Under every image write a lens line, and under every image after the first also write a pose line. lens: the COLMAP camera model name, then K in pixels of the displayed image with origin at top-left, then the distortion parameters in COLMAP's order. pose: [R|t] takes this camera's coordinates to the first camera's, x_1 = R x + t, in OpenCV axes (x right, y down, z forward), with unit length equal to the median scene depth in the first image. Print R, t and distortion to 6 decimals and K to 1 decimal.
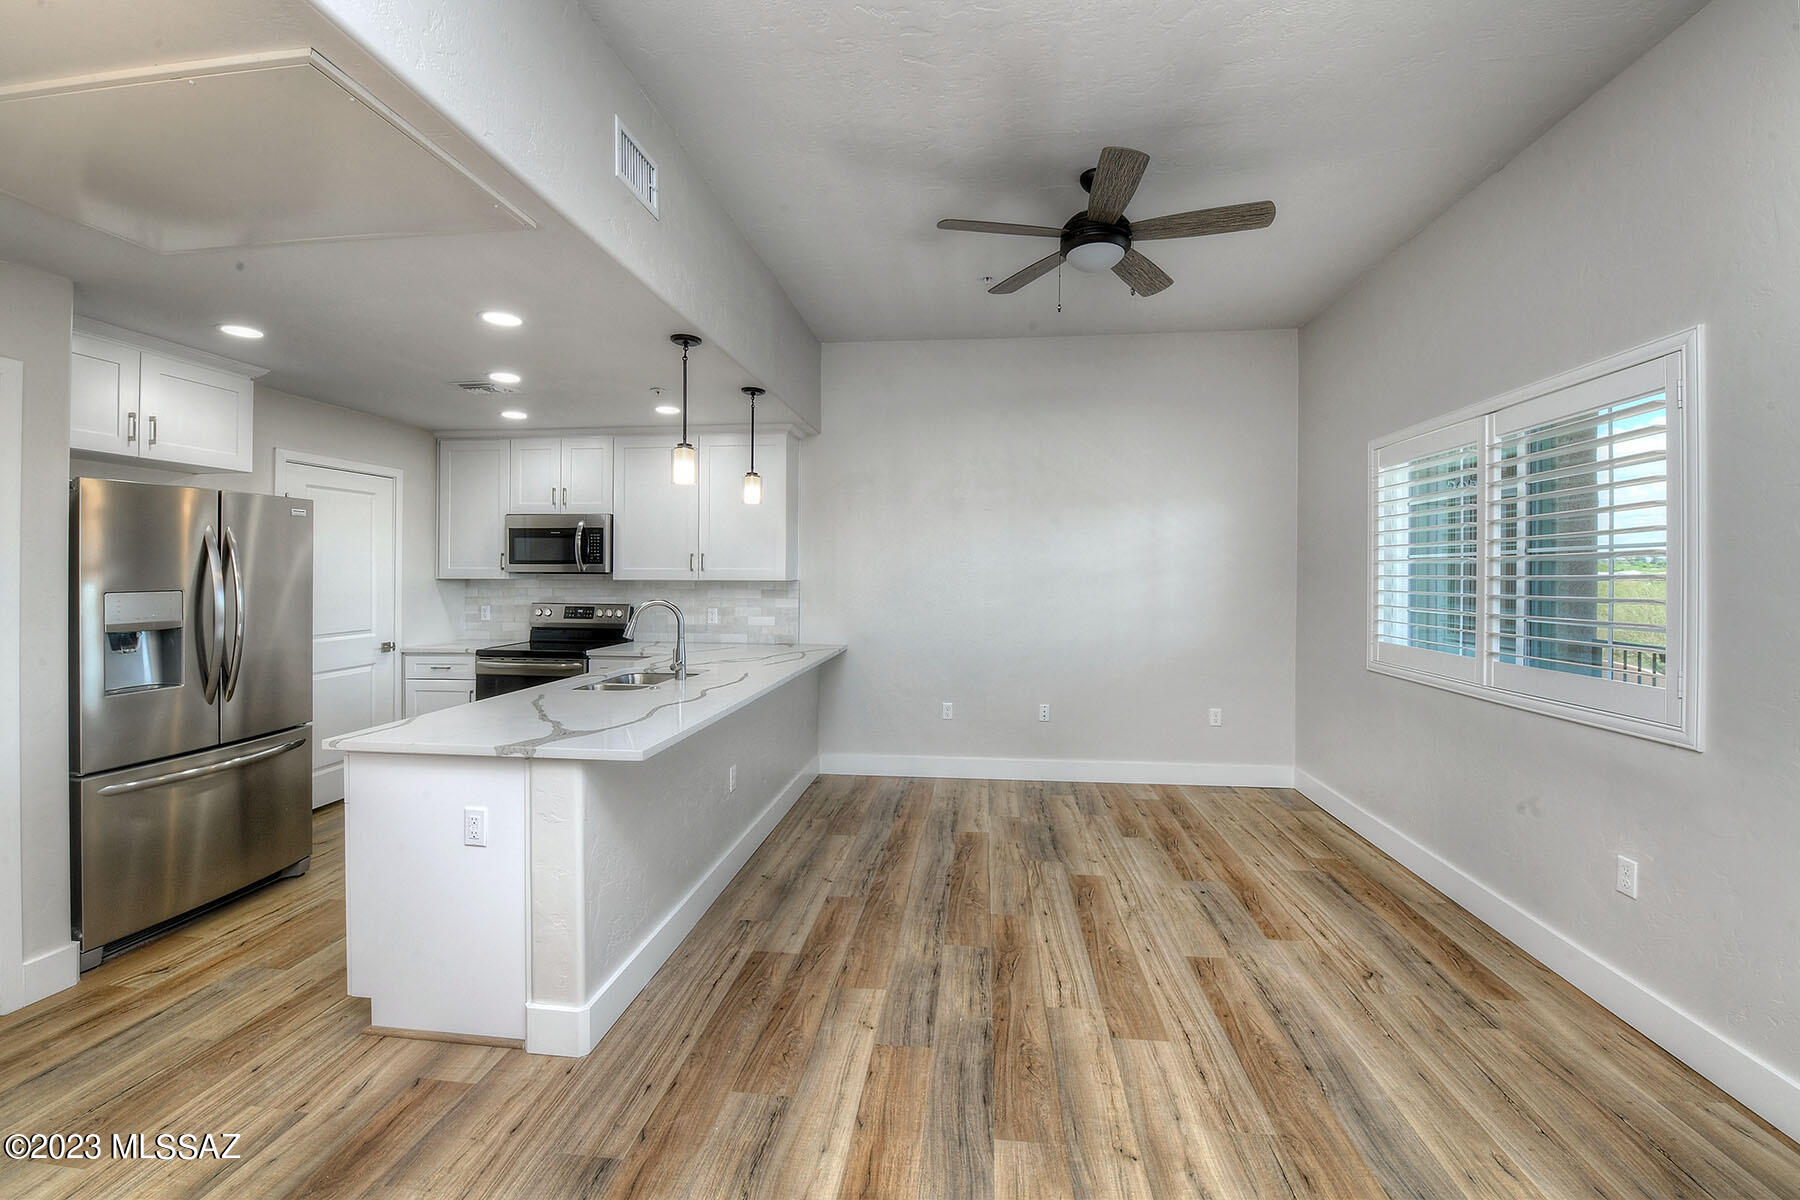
lens RADIAL K [[765.4, 0, 878.5], [0, 765.4, 562.5], [0, 0, 1]] dist [-0.015996, -0.002384]
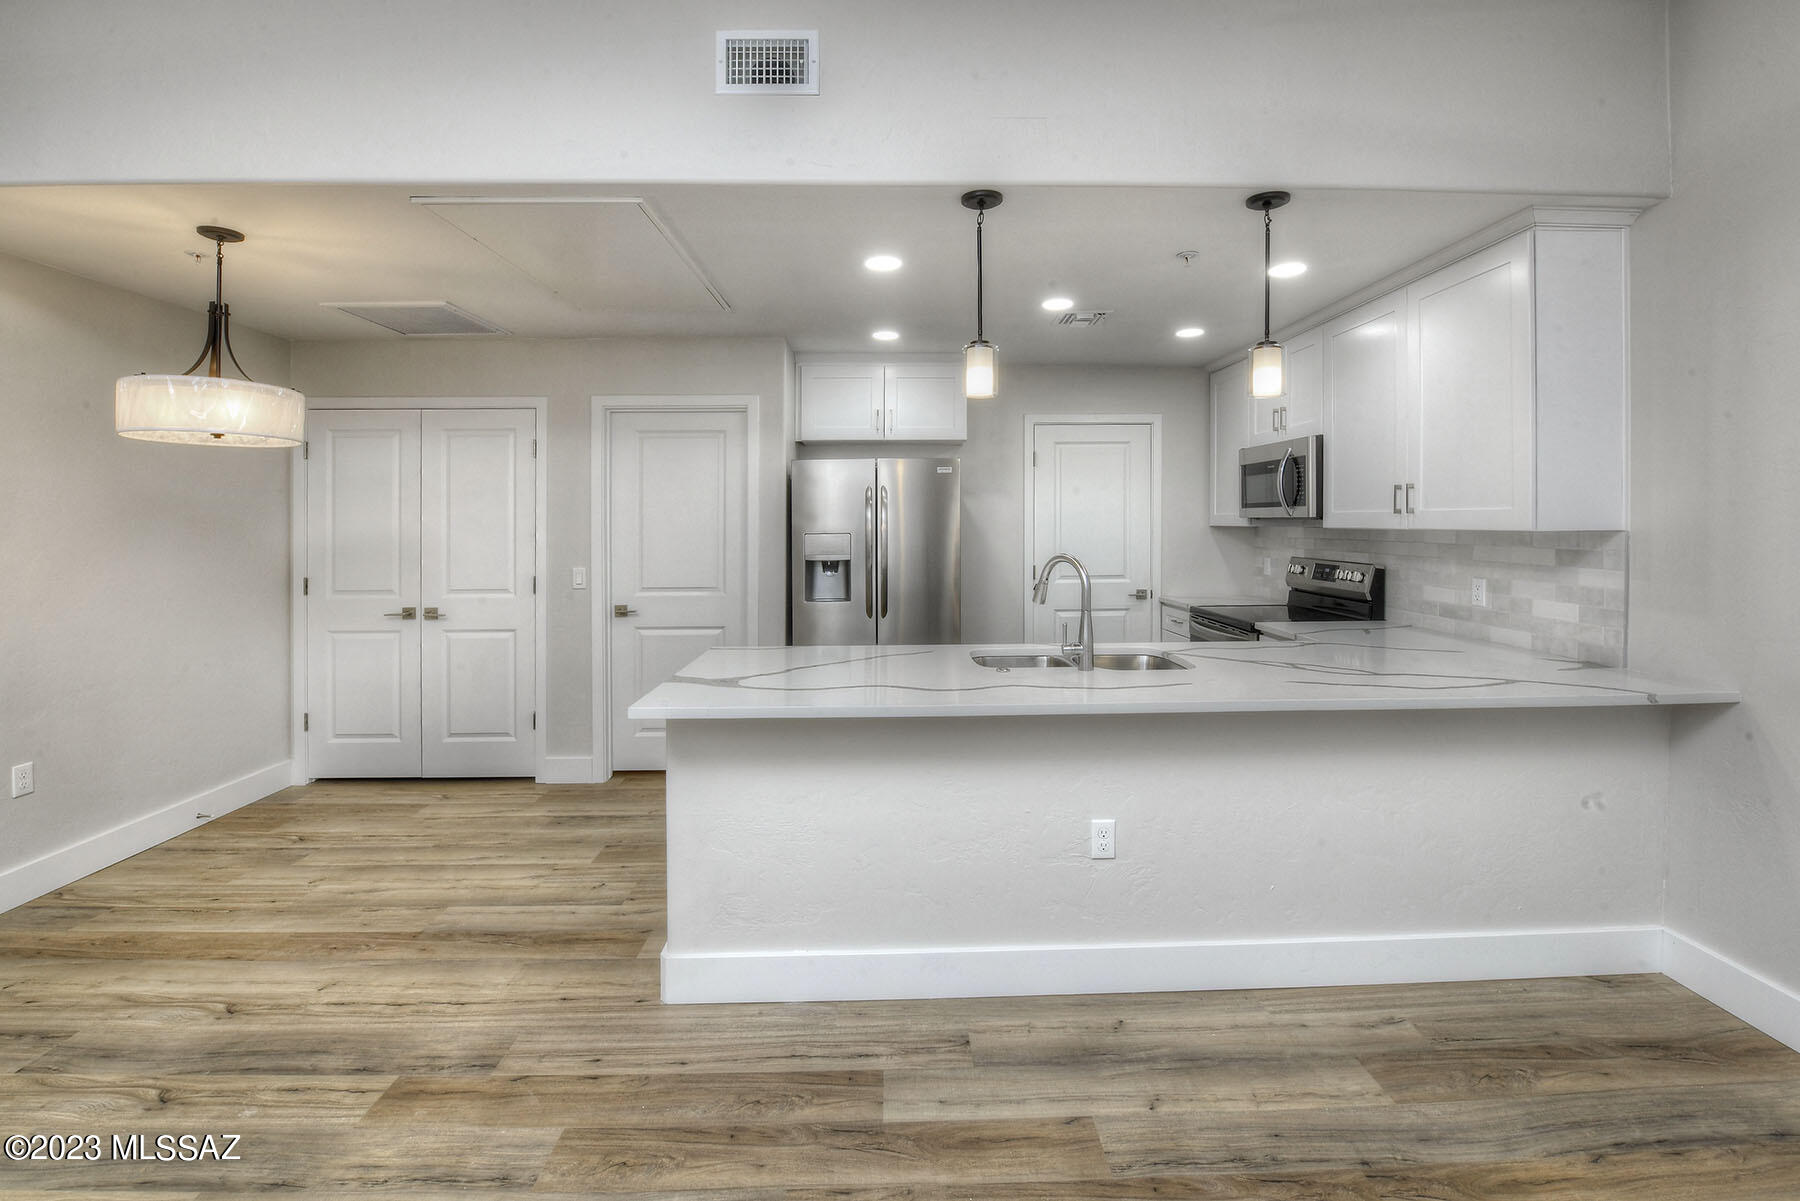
lens RADIAL K [[761.7, 0, 883.6], [0, 761.7, 517.0], [0, 0, 1]] dist [-0.018007, -0.000238]
pose [[0.147642, -0.009423, -0.988996, 0.286920], [0.018587, 0.999804, -0.006751, 0.010098], [0.988866, -0.017386, 0.147788, 0.511283]]
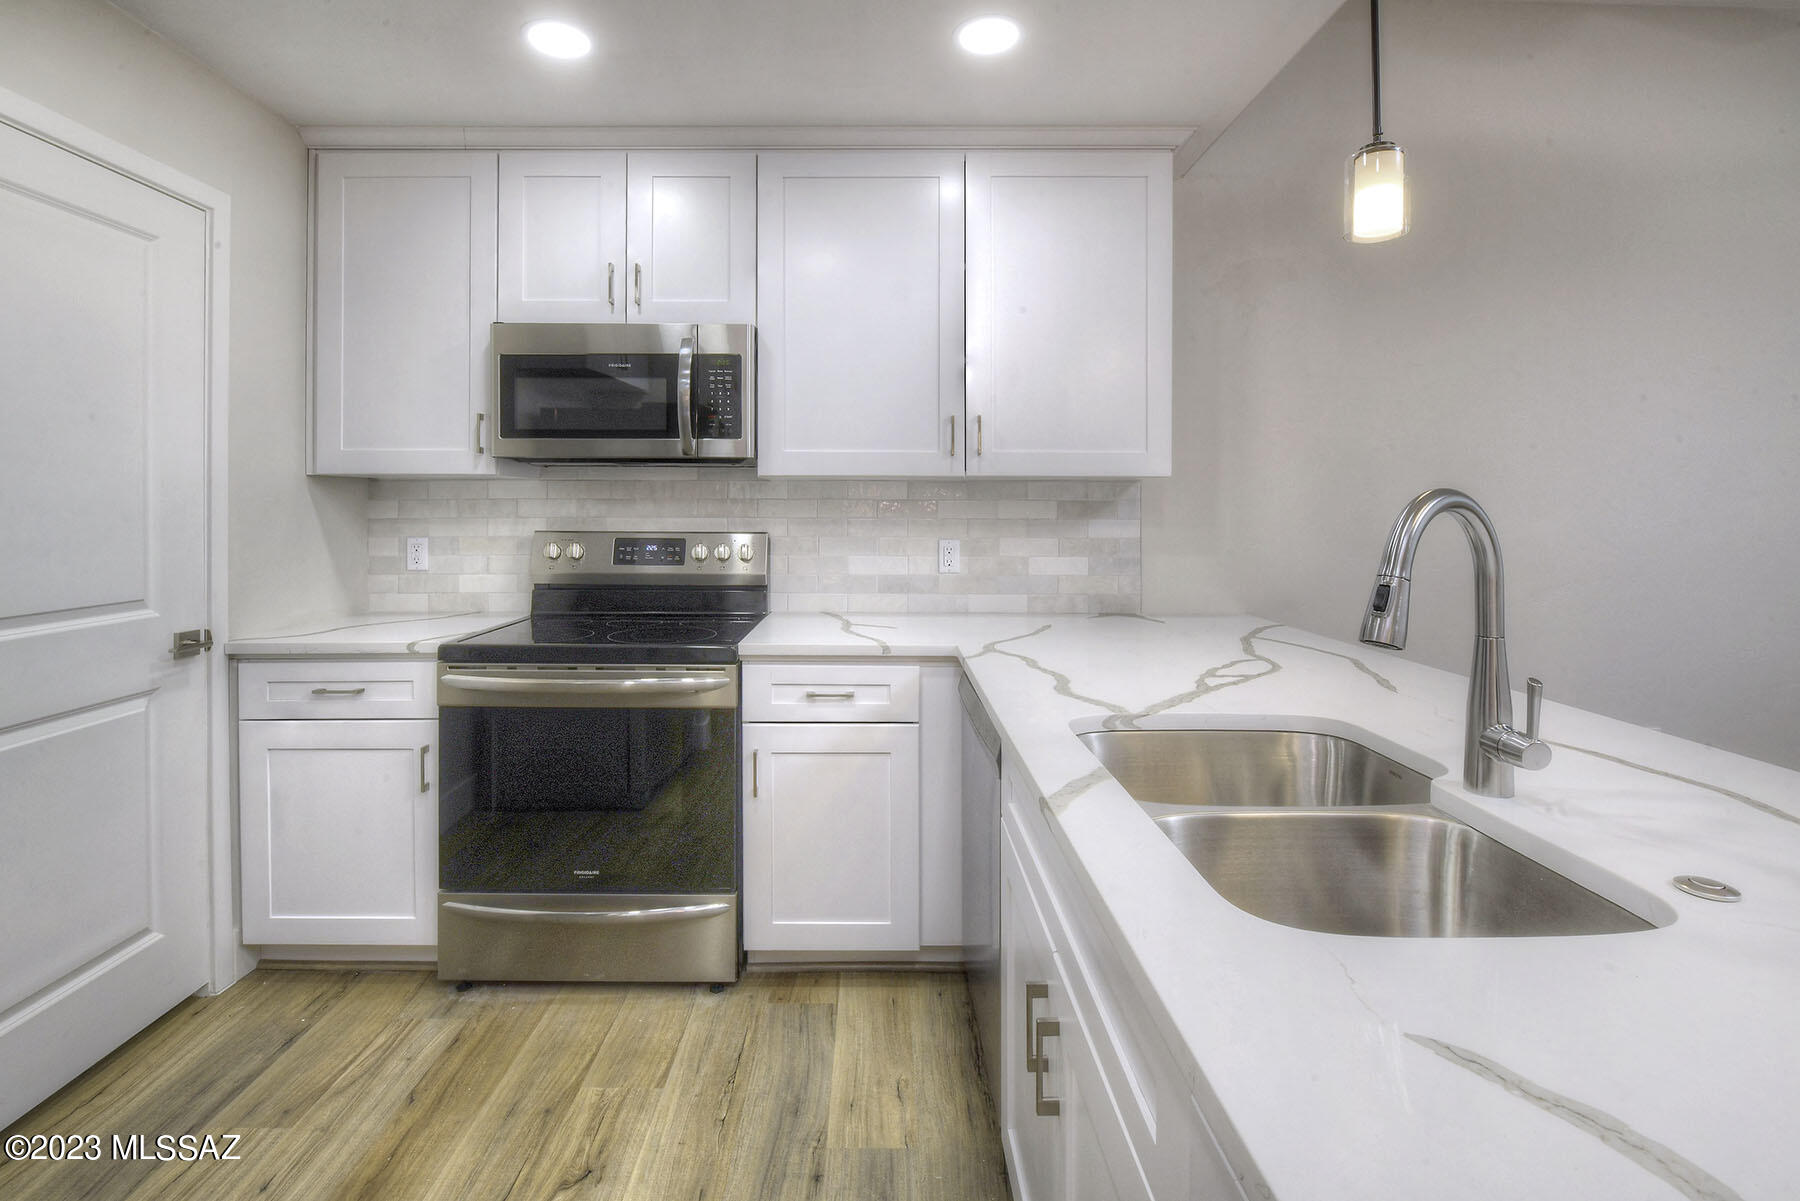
lens RADIAL K [[829.3, 0, 846.1], [0, 829.3, 506.4], [0, 0, 1]] dist [-0.001801, -0.000250]
pose [[0.991125, 0.000484, 0.132929, -0.368341], [-0.001470, 0.999972, 0.007317, 0.037627], [-0.132922, -0.007448, 0.991099, 0.533451]]
